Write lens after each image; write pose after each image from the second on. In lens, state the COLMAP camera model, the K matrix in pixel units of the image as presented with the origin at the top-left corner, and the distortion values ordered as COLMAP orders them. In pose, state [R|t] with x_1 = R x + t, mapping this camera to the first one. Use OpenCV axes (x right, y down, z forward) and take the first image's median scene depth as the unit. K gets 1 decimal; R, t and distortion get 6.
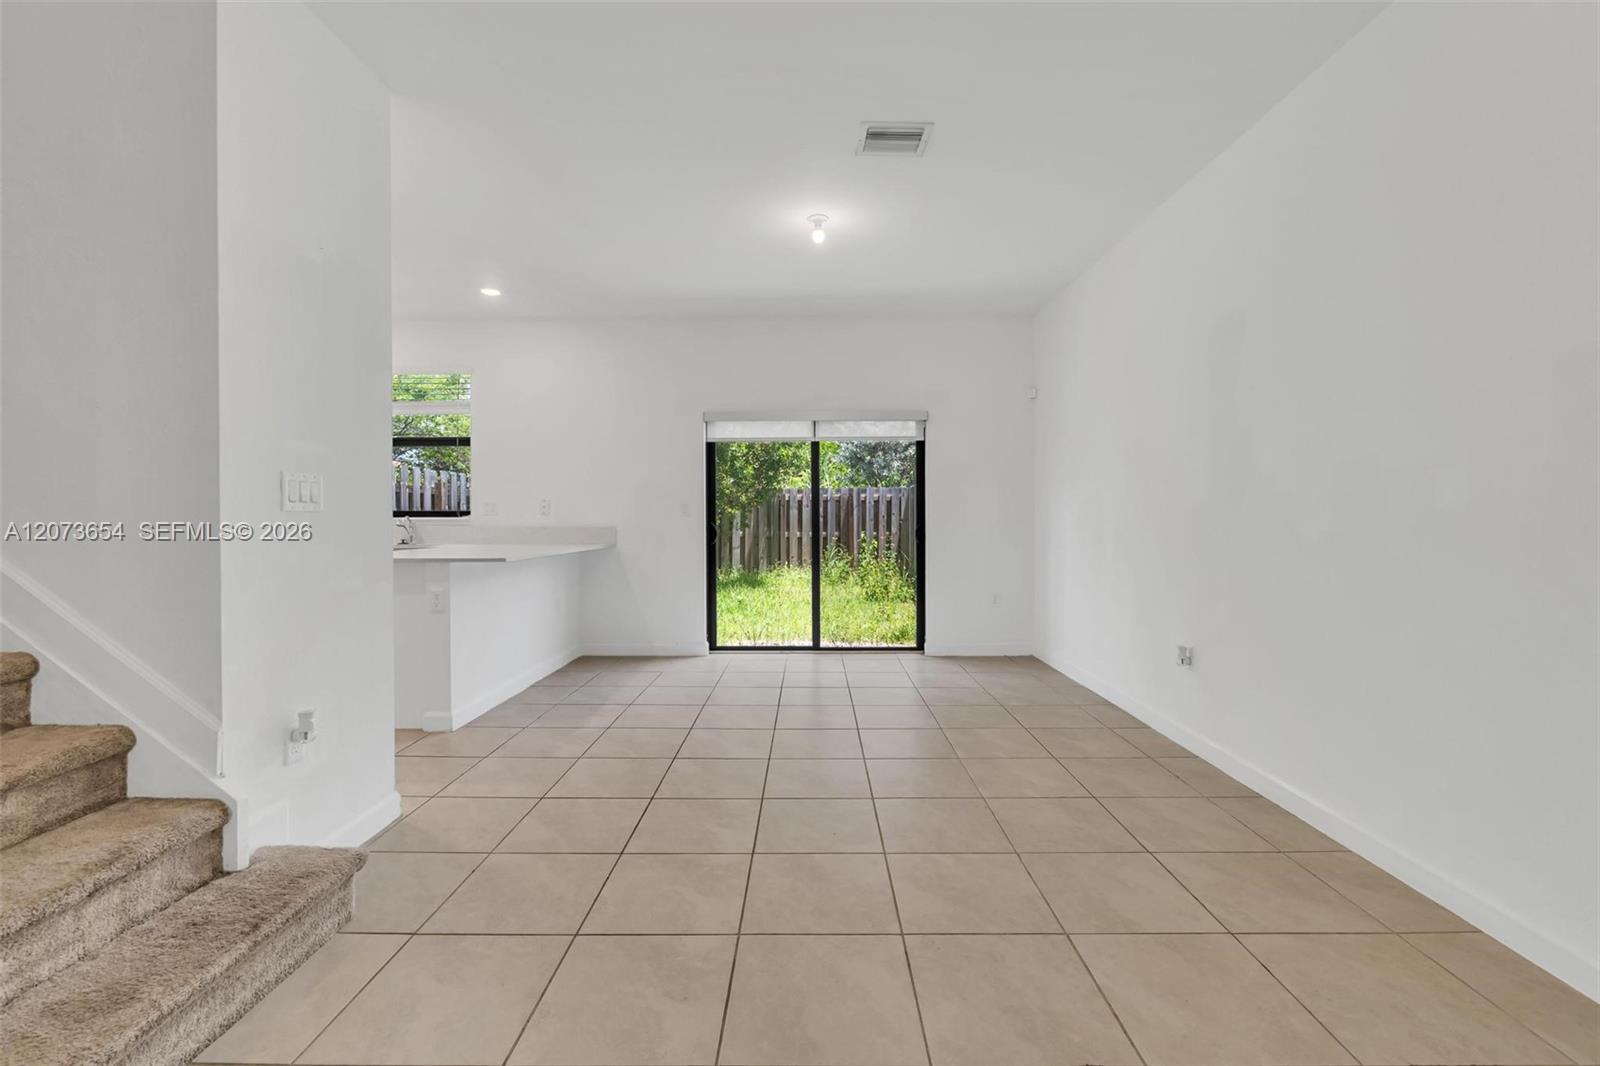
lens RADIAL K [[678.0, 0, 807.0], [0, 678.0, 524.3], [0, 0, 1]] dist [-0.006574, -0.000075]
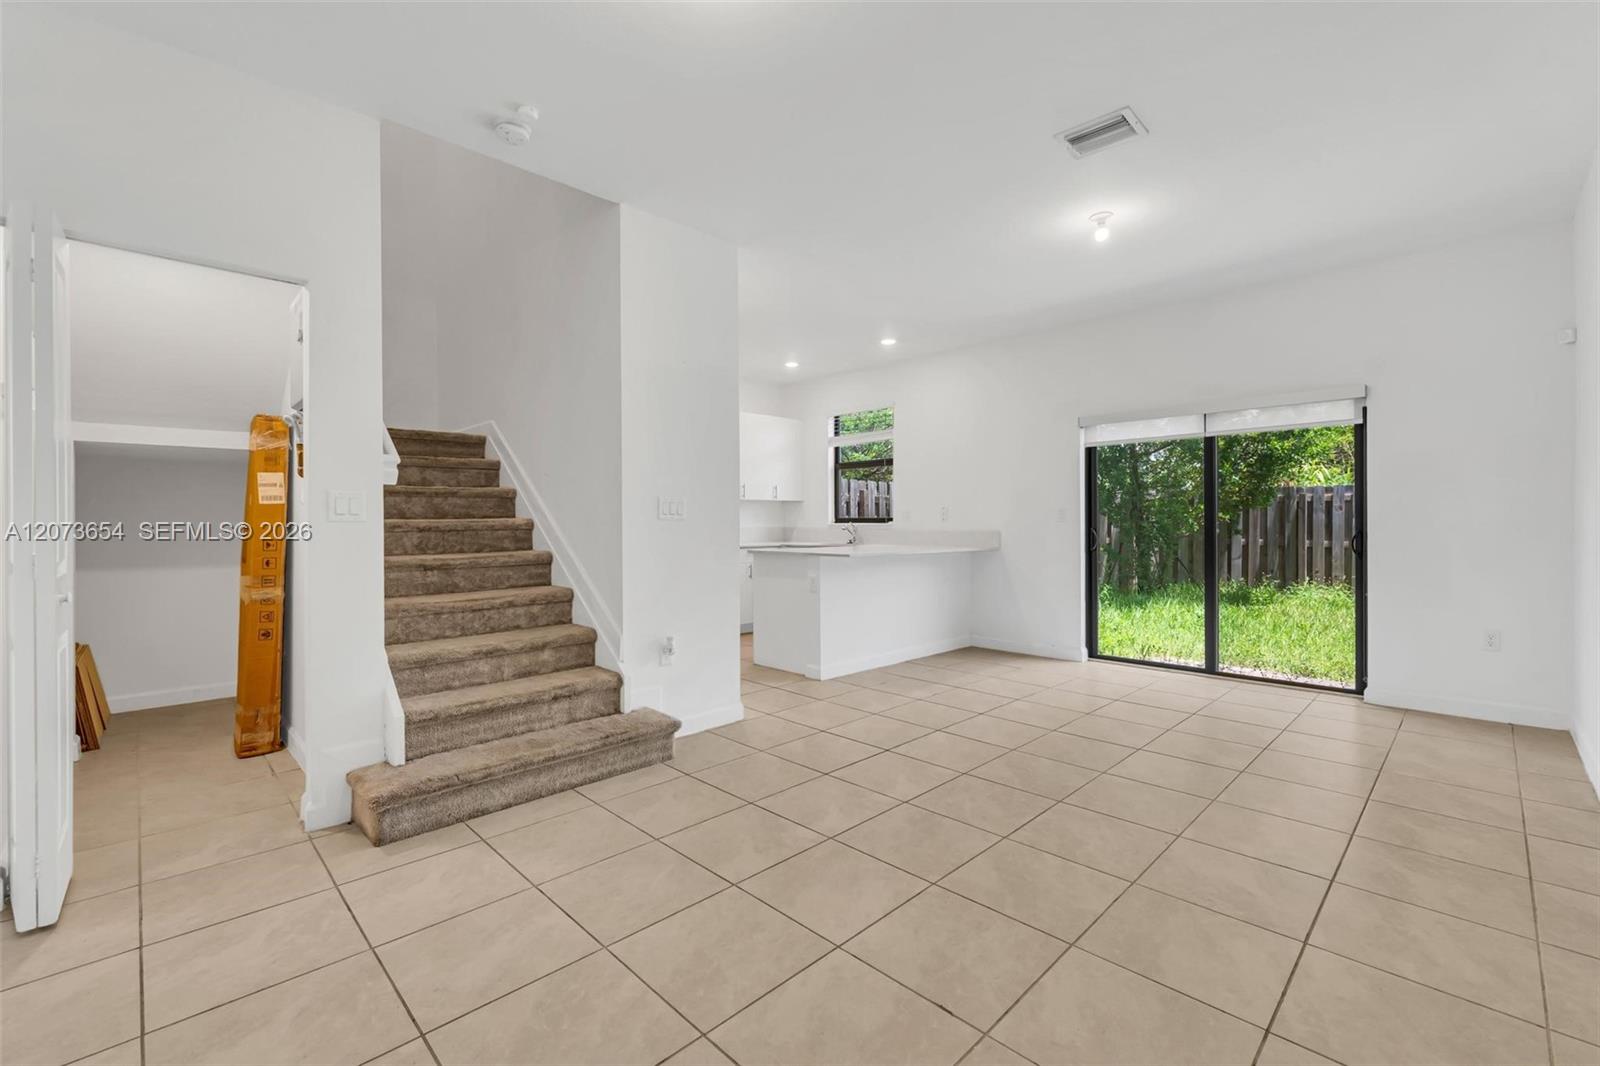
lens RADIAL K [[680.2, 0, 805.6], [0, 680.2, 530.0], [0, 0, 1]] dist [-0.013248, 0.000005]
pose [[0.707944, 0.006978, -0.706234, 0.257488], [-0.006223, 0.999974, 0.003643, -0.000792], [0.706241, 0.001816, 0.707969, 0.007176]]
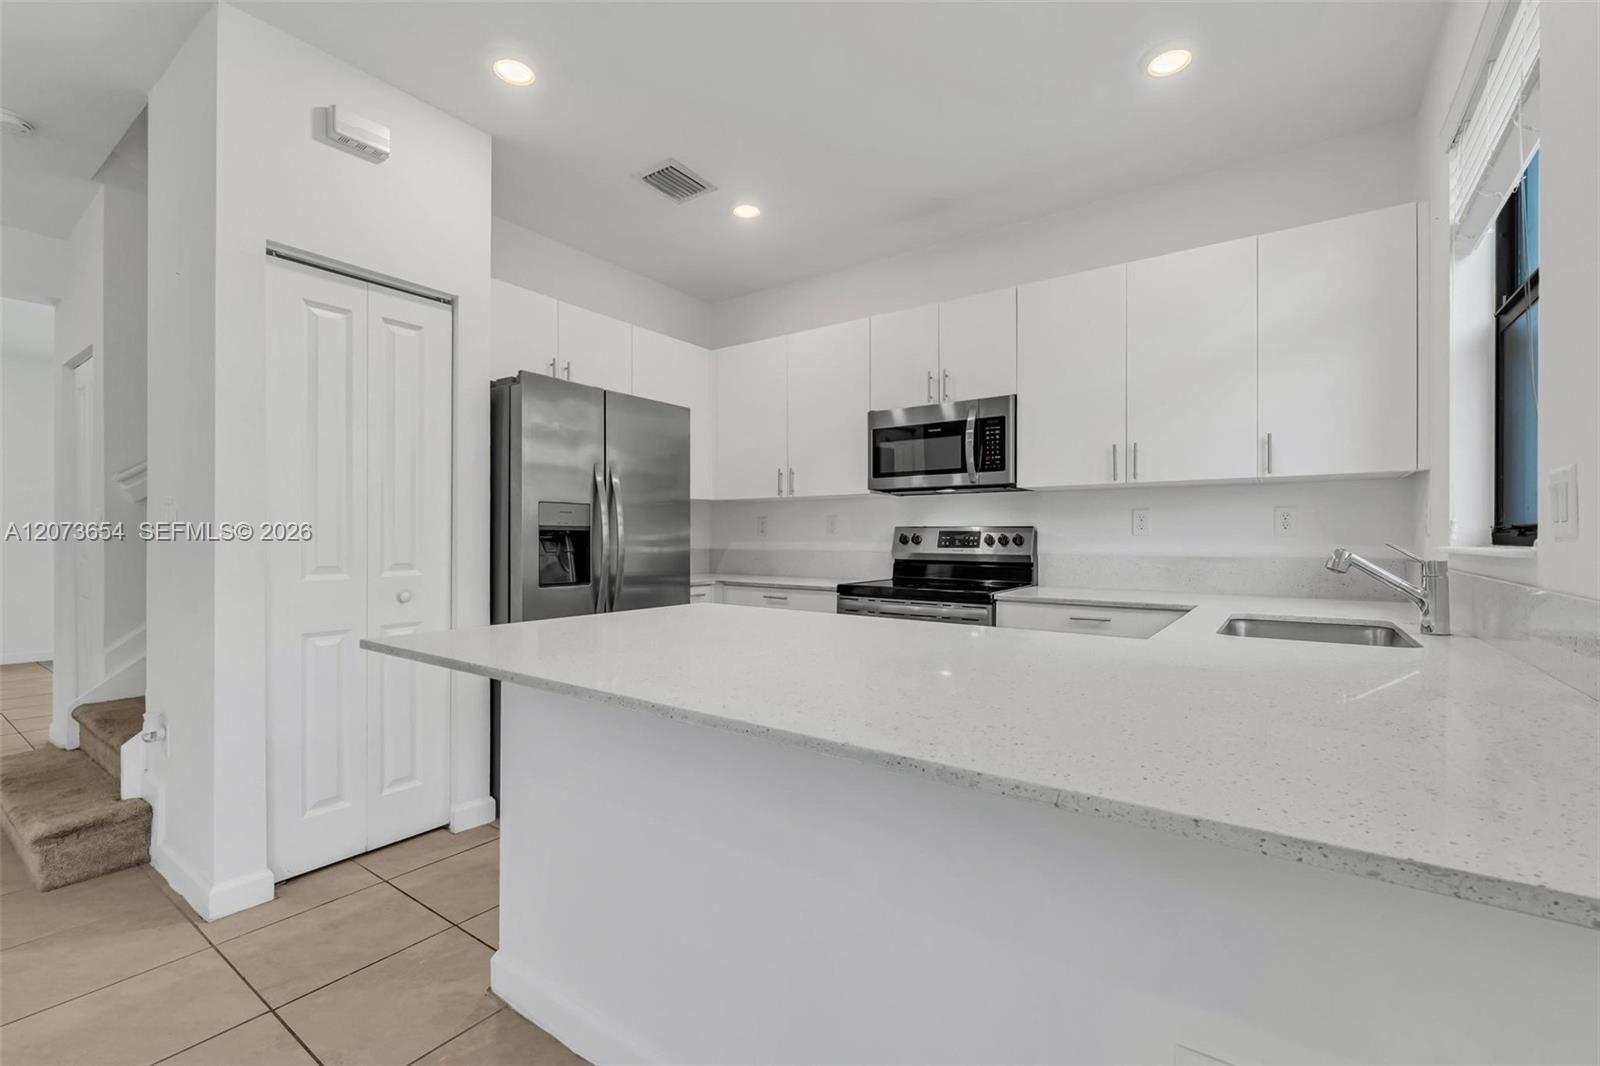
lens RADIAL K [[694.0, 0, 803.1], [0, 694.0, 539.4], [0, 0, 1]] dist [-0.000400, -0.000145]
pose [[-0.576129, -0.001549, -0.817357, -0.152981], [-0.011710, 0.999911, 0.006359, -0.010789], [0.817275, 0.013235, -0.576096, 0.896108]]
